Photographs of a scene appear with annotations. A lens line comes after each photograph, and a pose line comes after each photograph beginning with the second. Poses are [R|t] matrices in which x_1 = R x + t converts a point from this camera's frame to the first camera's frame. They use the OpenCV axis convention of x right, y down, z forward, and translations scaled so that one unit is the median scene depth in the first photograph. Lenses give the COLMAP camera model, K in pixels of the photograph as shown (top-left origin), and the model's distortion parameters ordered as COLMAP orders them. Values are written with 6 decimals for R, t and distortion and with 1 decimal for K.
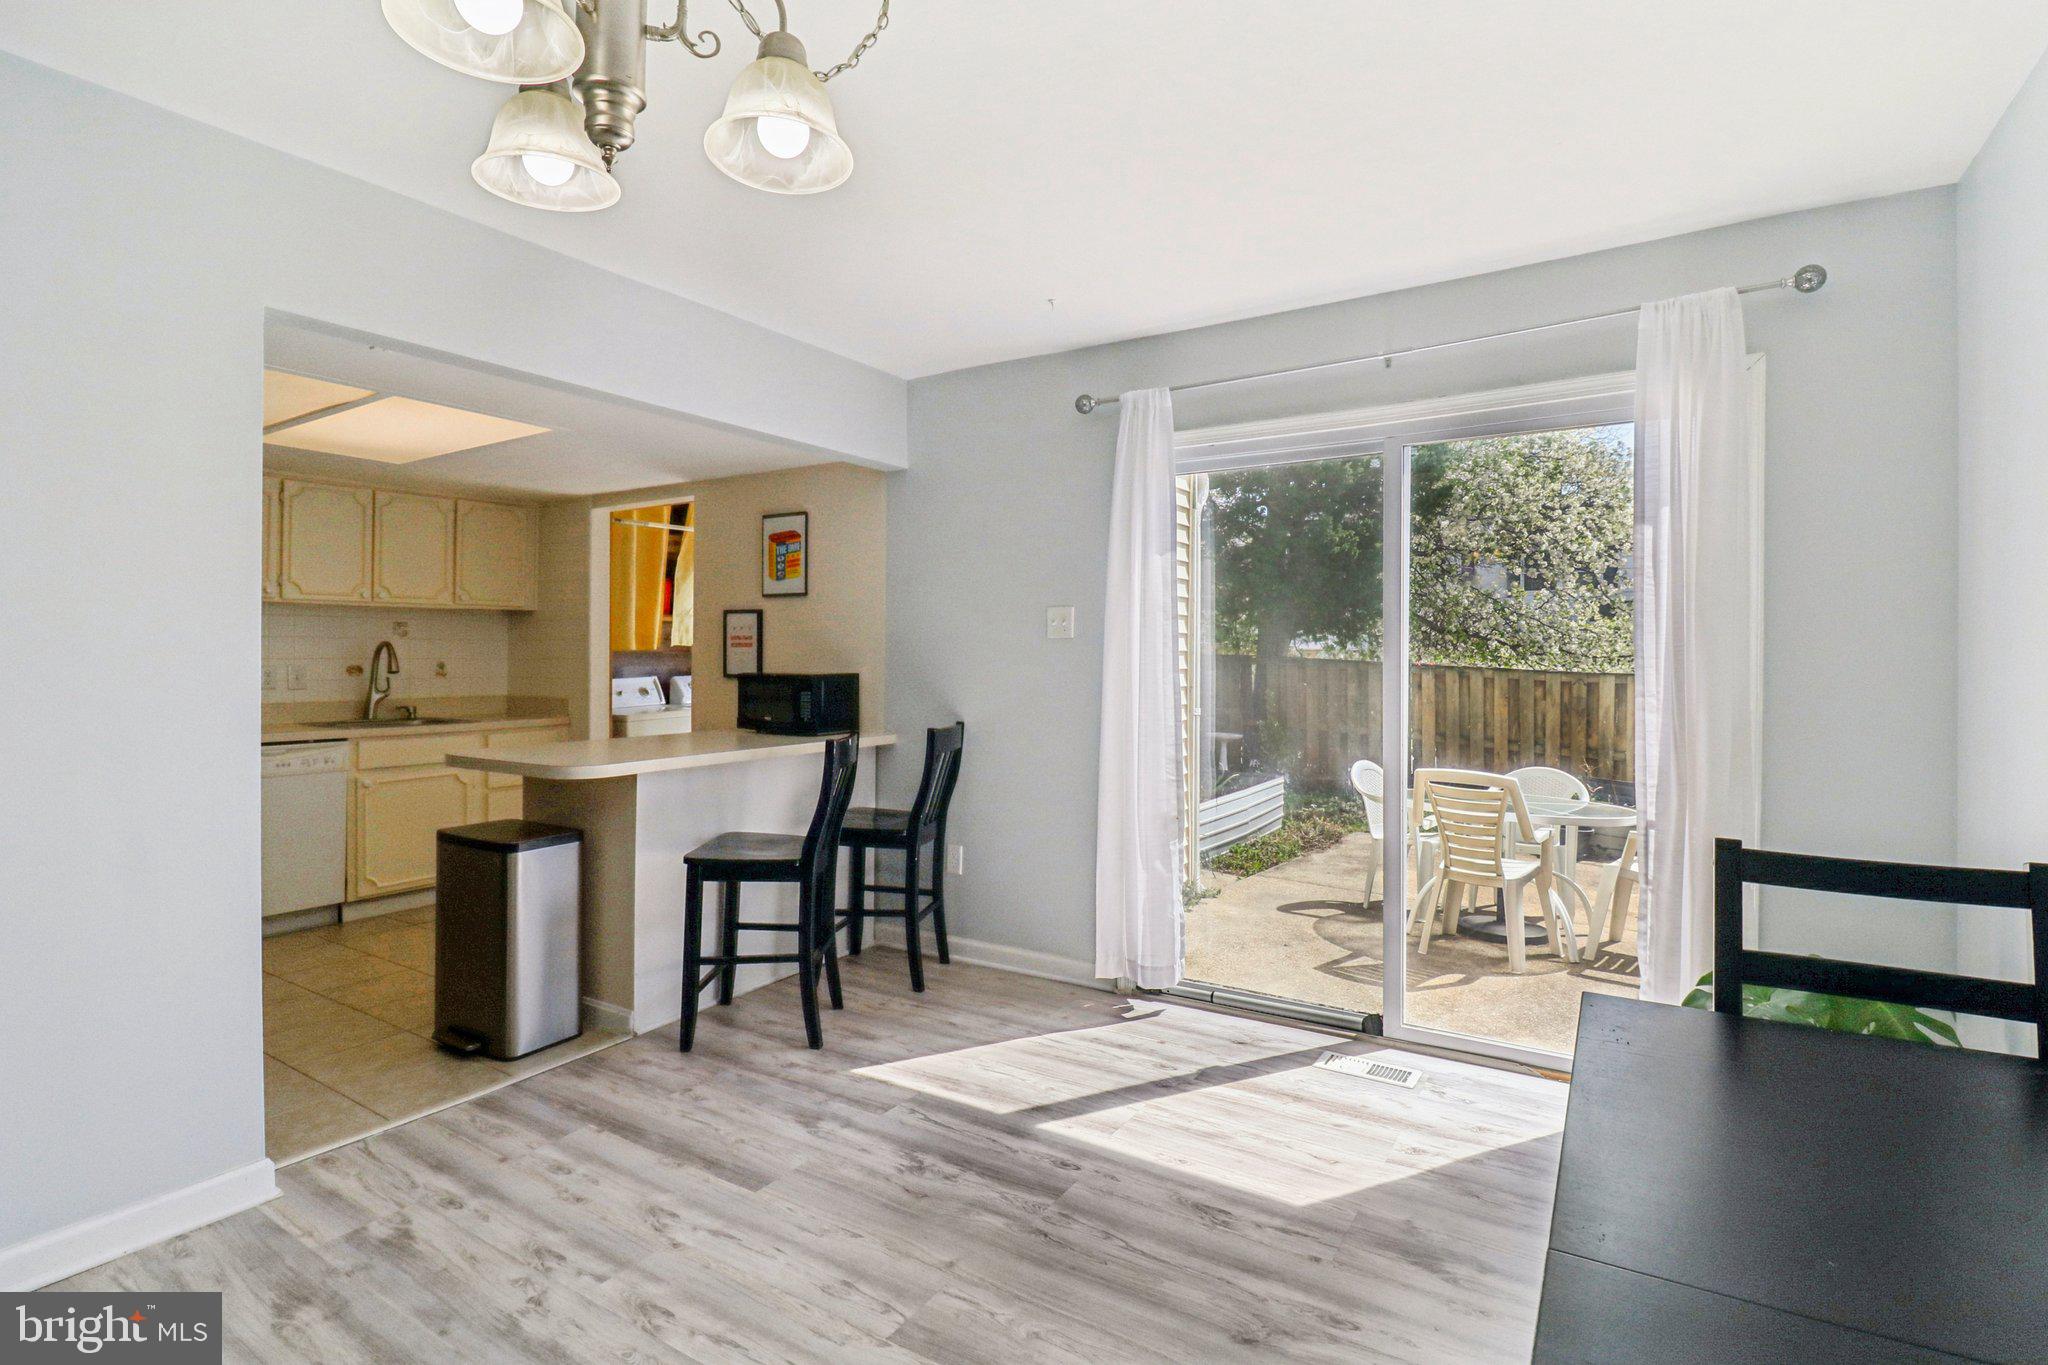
lens RADIAL K [[971.1, 0, 1041.3], [0, 971.1, 669.2], [0, 0, 1]] dist [-0.005668, -0.009045]
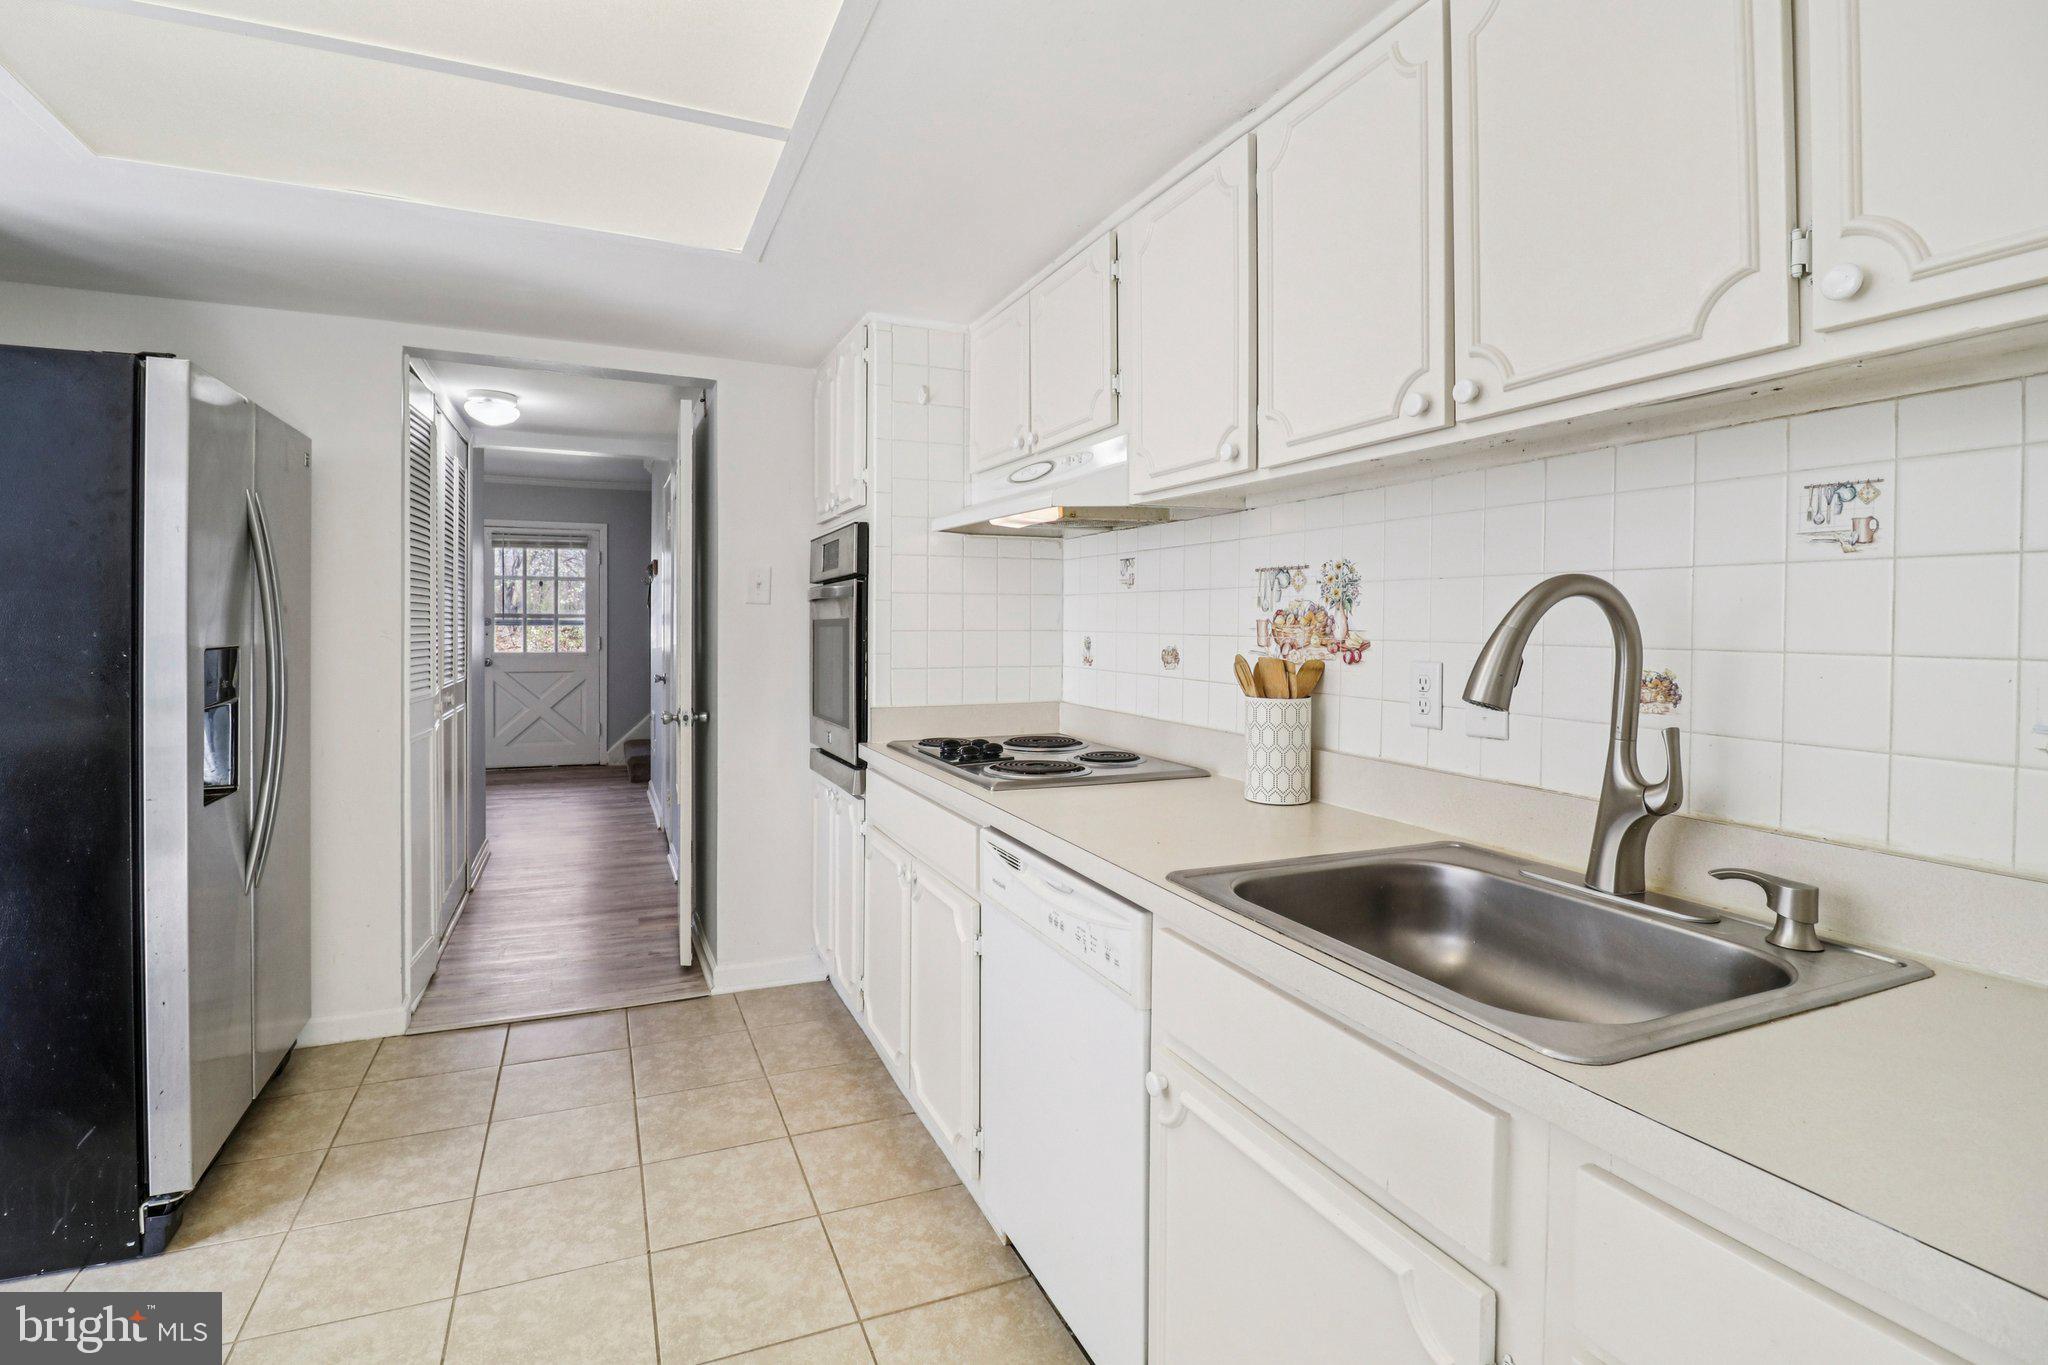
lens RADIAL K [[971.1, 0, 979.9], [0, 971.1, 630.3], [0, 0, 1]] dist [-0.005668, -0.009045]
pose [[-0.585166, 0.002773, -0.810909, -0.549851], [-0.018638, 0.999684, 0.016868, -0.022442], [0.810700, 0.024984, -0.584929, 1.403155]]
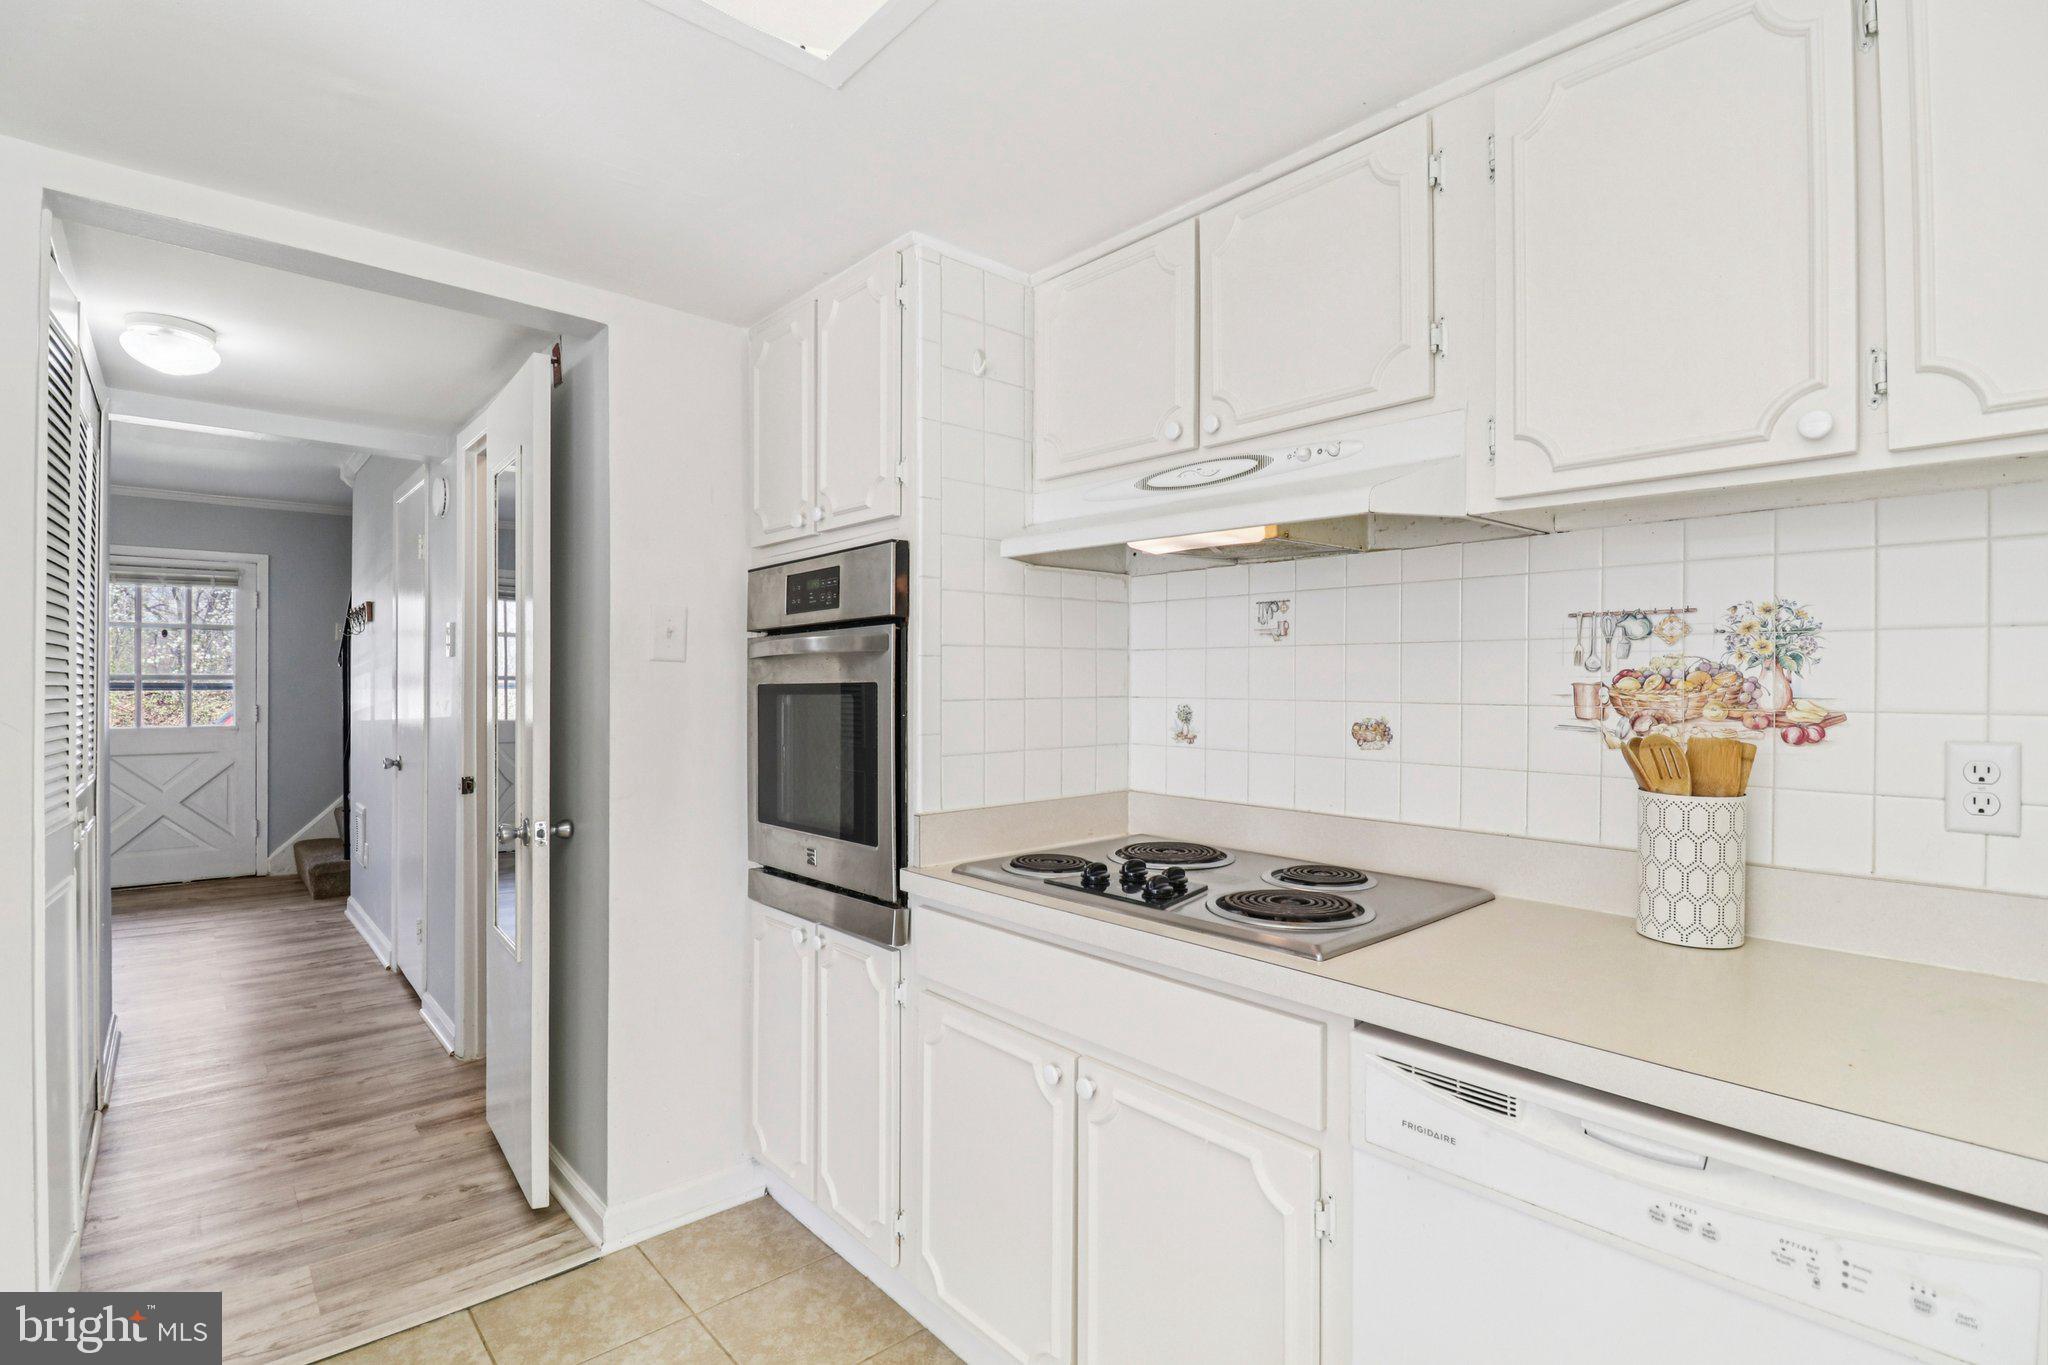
lens RADIAL K [[971.1, 0, 1005.3], [0, 971.1, 675.4], [0, 0, 1]] dist [-0.005668, -0.009045]
pose [[-0.291445, -0.007494, -0.956558, -0.639302], [-0.015984, 0.999868, -0.002963, -0.020183], [0.956454, 0.014426, -0.291526, 1.080946]]
